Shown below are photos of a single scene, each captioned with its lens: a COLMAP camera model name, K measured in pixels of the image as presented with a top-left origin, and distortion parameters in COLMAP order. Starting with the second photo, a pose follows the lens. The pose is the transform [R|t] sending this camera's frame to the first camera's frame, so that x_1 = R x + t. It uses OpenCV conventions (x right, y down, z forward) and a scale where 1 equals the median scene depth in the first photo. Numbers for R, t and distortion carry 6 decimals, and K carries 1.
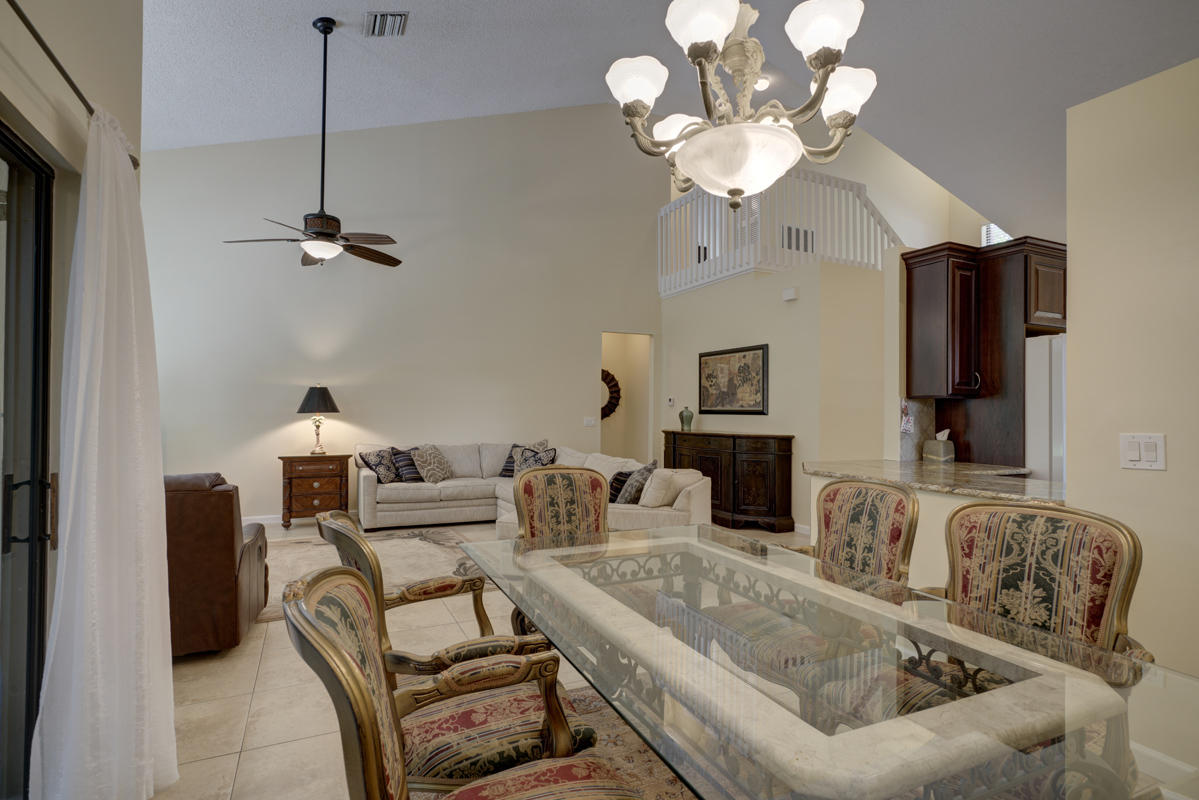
lens RADIAL K [[603.3, 0, 597.4], [0, 603.3, 402.2], [0, 0, 1]] dist [0.001518, 0.001543]
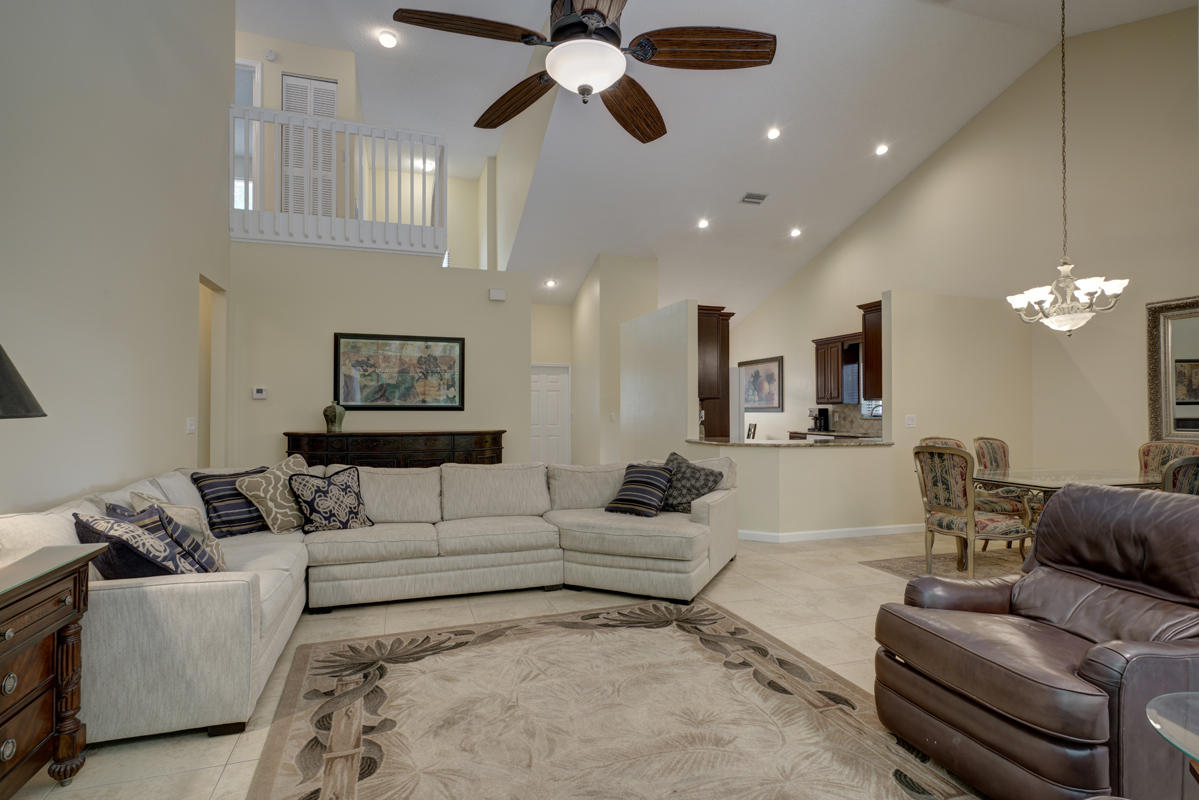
lens RADIAL K [[603.3, 0, 597.4], [0, 603.3, 402.2], [0, 0, 1]] dist [0.001518, 0.001543]
pose [[0.121019, 0.004407, 0.992640, -0.677505], [-0.014383, 0.999893, -0.002686, 0.007339], [-0.992546, -0.013952, 0.121069, 0.681139]]
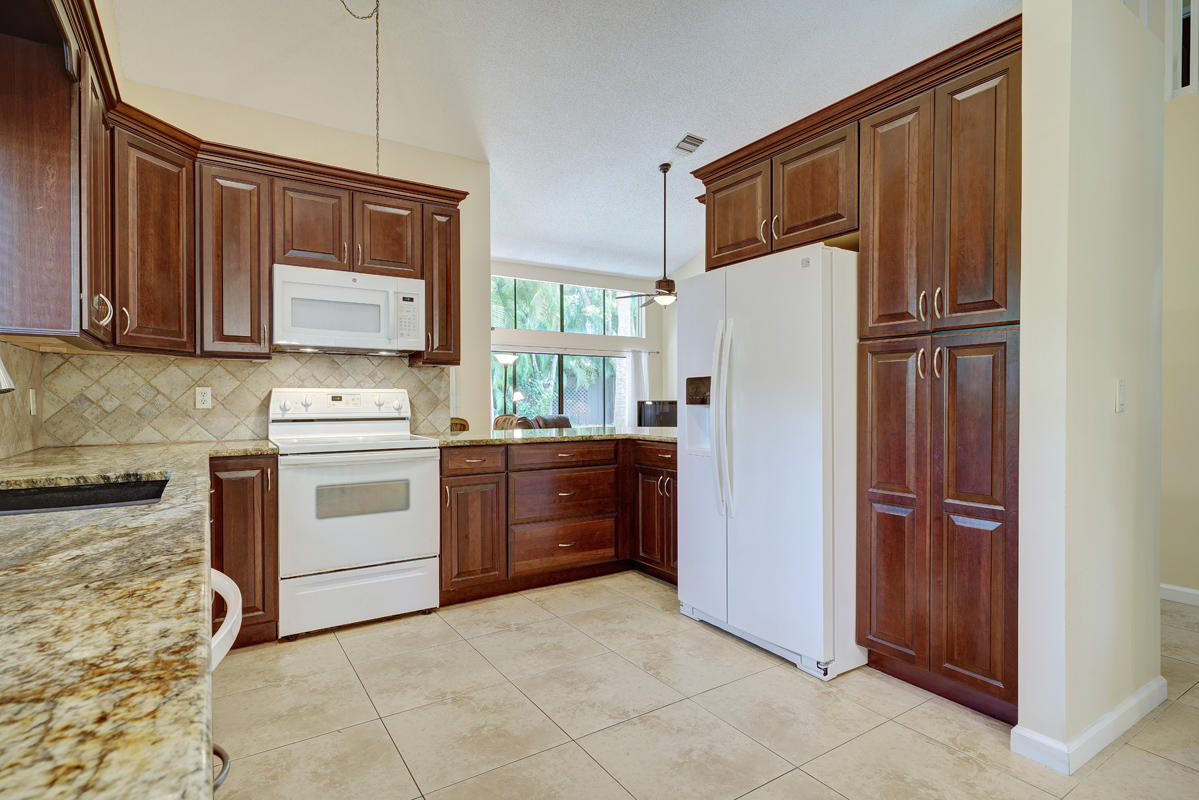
lens RADIAL K [[598.0, 0, 602.6], [0, 598.0, 402.7], [0, 0, 1]] dist [-0.000157, 0.000236]
pose [[0.136232, -0.009587, -0.990631, 0.885600], [0.021283, 0.999751, -0.006748, 0.036107], [0.990448, -0.020164, 0.136402, 0.430527]]
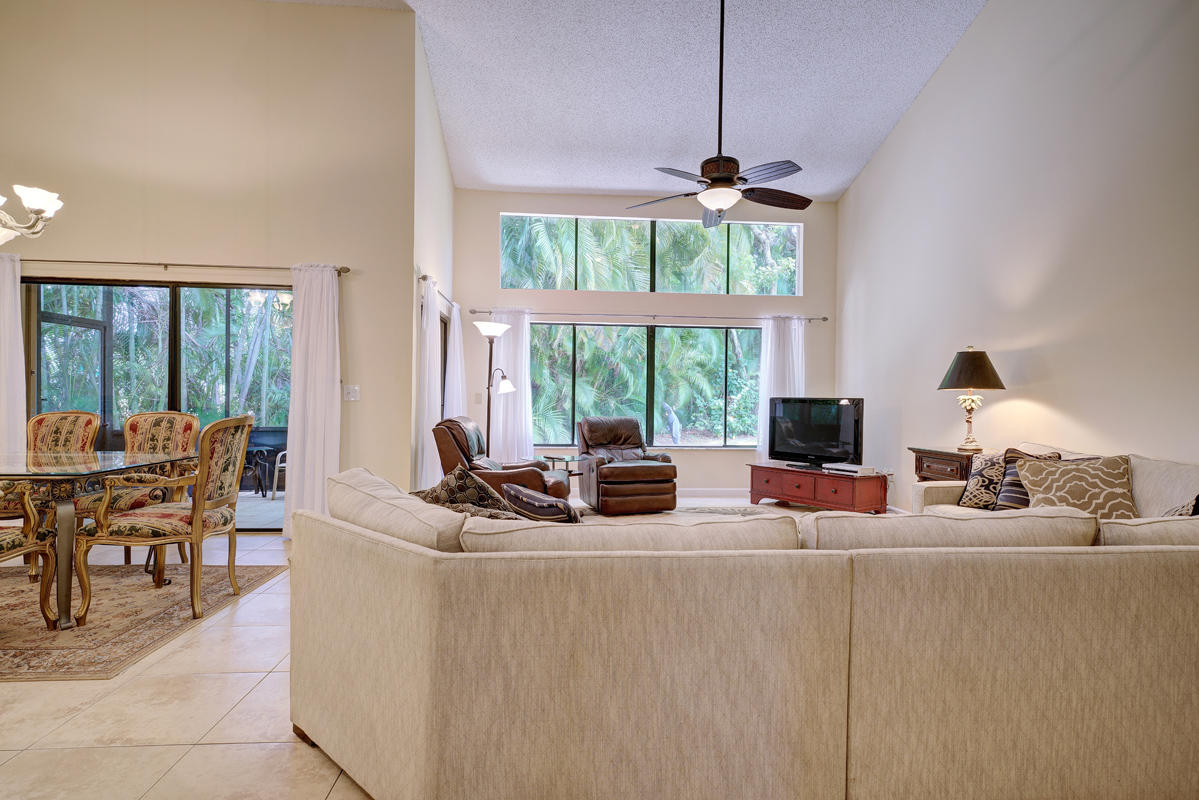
lens RADIAL K [[603.3, 0, 597.4], [0, 603.3, 402.2], [0, 0, 1]] dist [0.001518, 0.001543]
pose [[-0.358557, -0.005495, -0.933492, 0.313411], [-0.002488, 0.999985, -0.004931, 0.035294], [0.933505, 0.000555, -0.358565, 0.842229]]
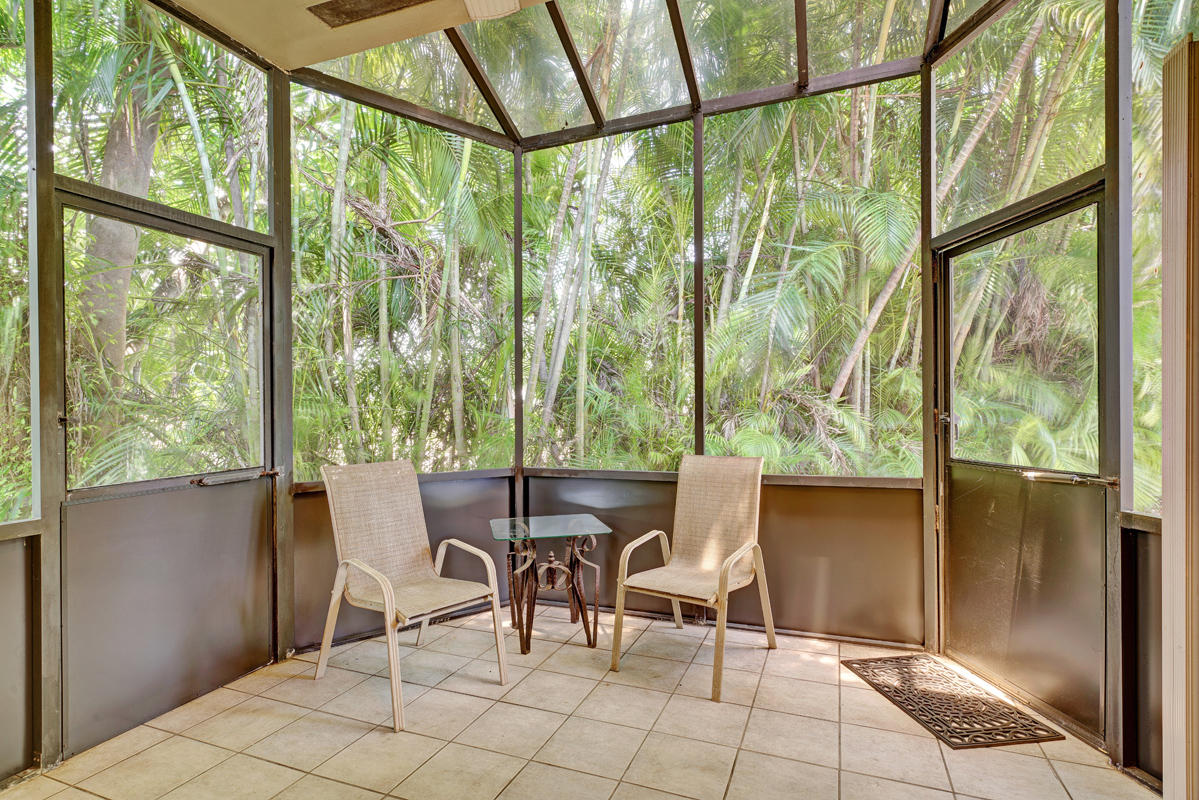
lens RADIAL K [[603.3, 0, 597.4], [0, 603.3, 402.2], [0, 0, 1]] dist [0.001518, 0.001543]
pose [[-0.731999, -0.005808, -0.681281, -0.210478], [0.004878, 0.999893, -0.013765, 0.025252], [0.681288, -0.013399, -0.731893, 0.192259]]
